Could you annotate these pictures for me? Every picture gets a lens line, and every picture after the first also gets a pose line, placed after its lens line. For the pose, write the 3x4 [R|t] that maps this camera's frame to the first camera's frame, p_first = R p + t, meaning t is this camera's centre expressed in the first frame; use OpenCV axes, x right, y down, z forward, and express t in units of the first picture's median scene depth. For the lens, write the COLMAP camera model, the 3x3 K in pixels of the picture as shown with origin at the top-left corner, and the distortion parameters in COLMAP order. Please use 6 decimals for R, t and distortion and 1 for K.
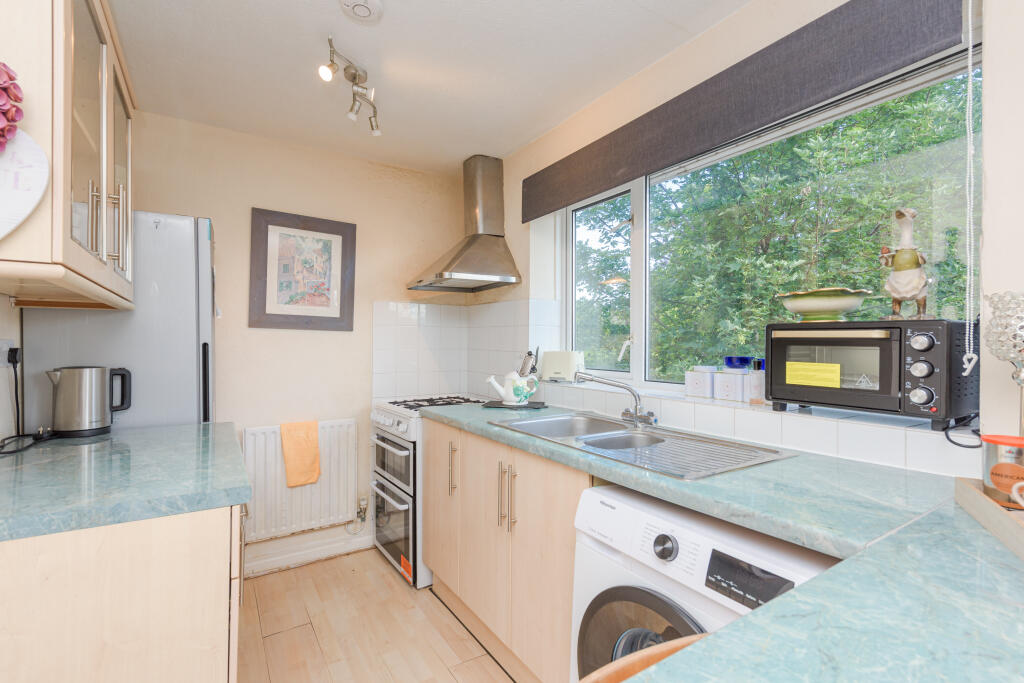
lens RADIAL K [[469.0, 0, 519.5], [0, 469.0, 342.4], [0, 0, 1]] dist [0.005673, 0.000698]
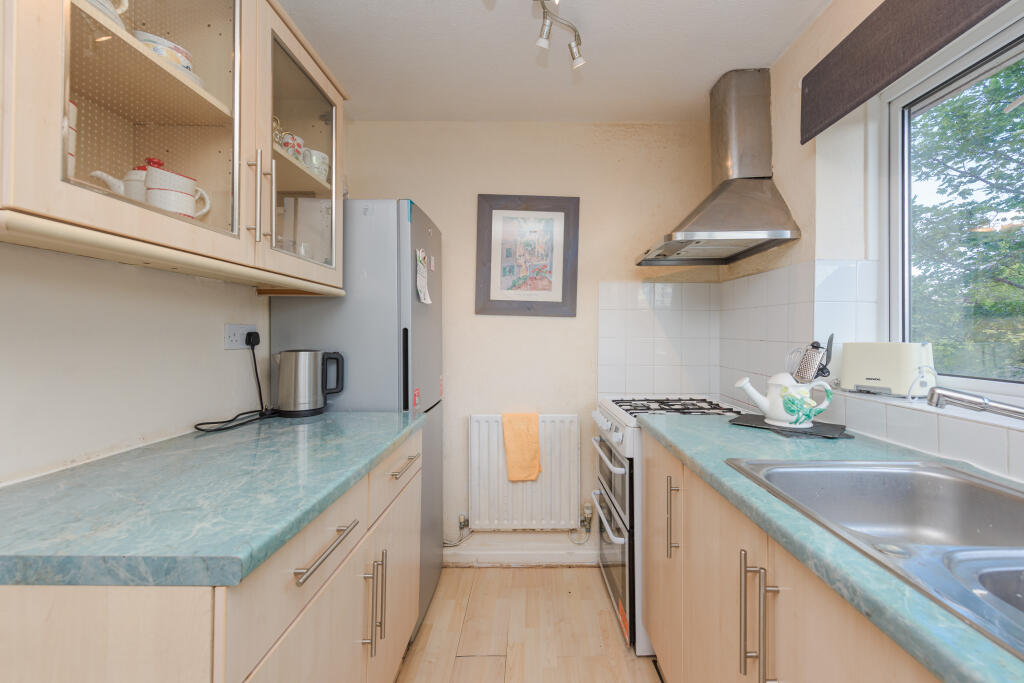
lens RADIAL K [[423.4, 0, 525.1], [0, 423.4, 330.5], [0, 0, 1]] dist [0.011170, -0.001444]
pose [[0.832705, -0.002107, -0.553713, 0.012897], [-0.001100, 0.999984, -0.005459, 0.007217], [0.553716, 0.005155, 0.832690, 0.298823]]
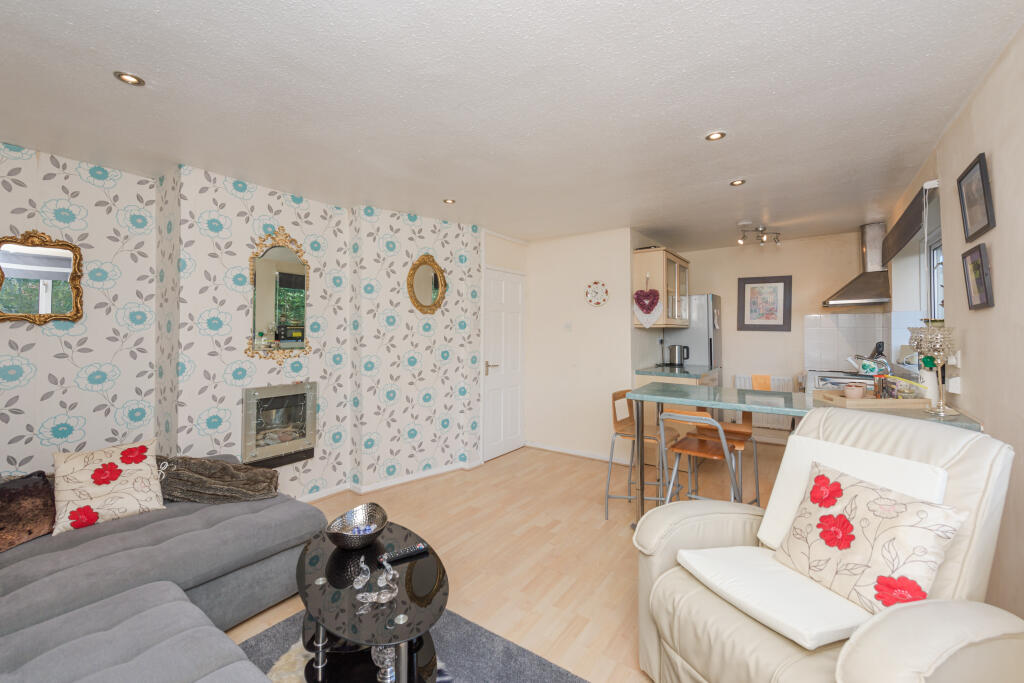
lens RADIAL K [[423.4, 0, 510.4], [0, 423.4, 326.7], [0, 0, 1]] dist [0.011170, -0.001444]
pose [[0.371597, -0.011934, -0.928317, 0.906986], [0.006261, 0.999927, -0.010349, -0.035967], [0.928373, -0.001967, 0.371645, -0.770295]]
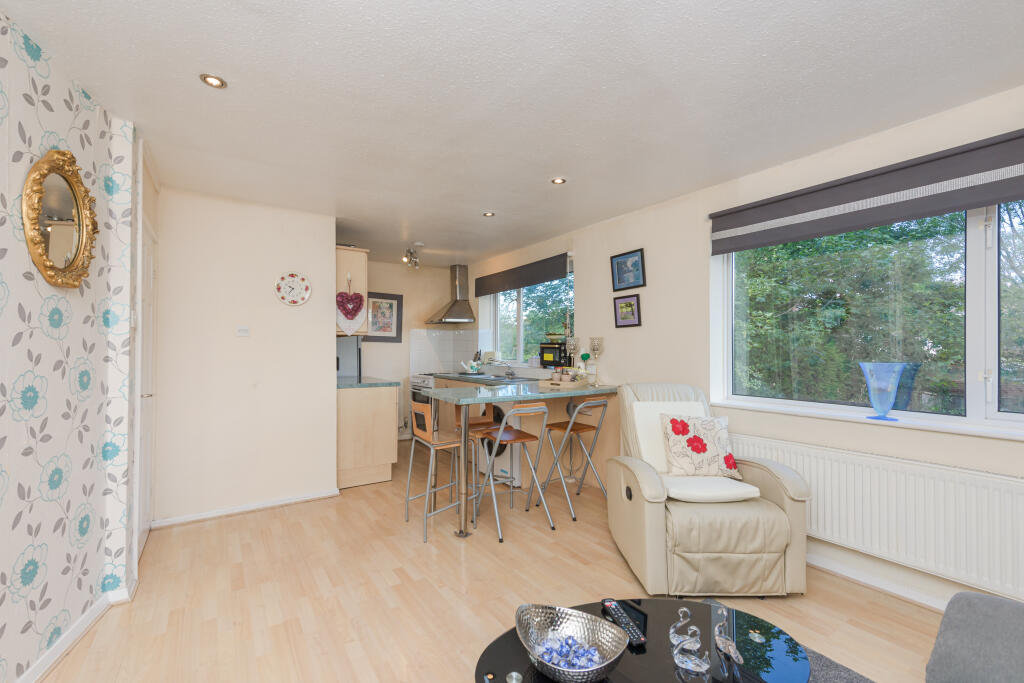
lens RADIAL K [[423.4, 0, 510.1], [0, 423.4, 346.8], [0, 0, 1]] dist [0.011170, -0.001444]
pose [[0.999857, -0.000483, 0.016923, 0.143684], [0.000446, 0.999998, 0.002172, -0.009066], [-0.016924, -0.002164, 0.999854, -1.139377]]
